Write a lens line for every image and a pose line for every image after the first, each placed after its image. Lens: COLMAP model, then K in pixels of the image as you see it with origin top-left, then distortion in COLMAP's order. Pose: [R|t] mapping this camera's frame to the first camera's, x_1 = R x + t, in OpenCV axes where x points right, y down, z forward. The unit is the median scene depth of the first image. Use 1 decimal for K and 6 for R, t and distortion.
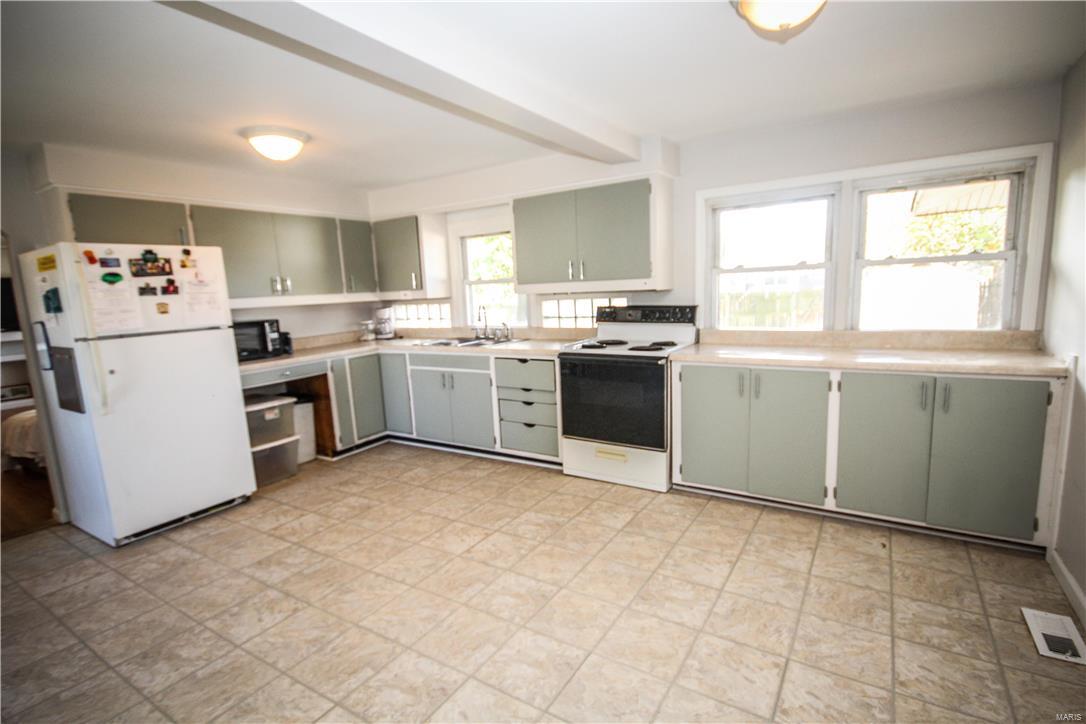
lens RADIAL K [[520.5, 0, 545.3], [0, 520.5, 369.5], [0, 0, 1]] dist [0.012470, -0.014199]
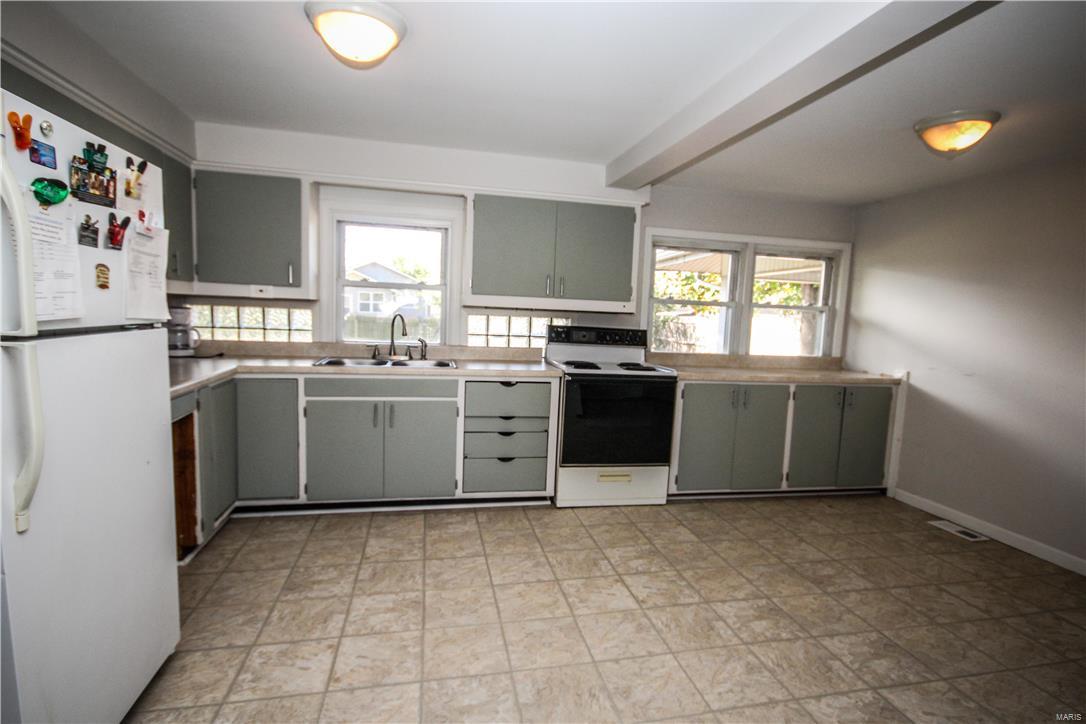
lens RADIAL K [[550.0, 0, 545.6], [0, 550.0, 366.5], [0, 0, 1]] dist [-0.001643, -0.000719]
pose [[0.707772, 0.005255, 0.706422, -0.702449], [0.036773, 0.998343, -0.044271, -0.003192], [-0.705483, 0.057311, 0.706405, 0.348186]]
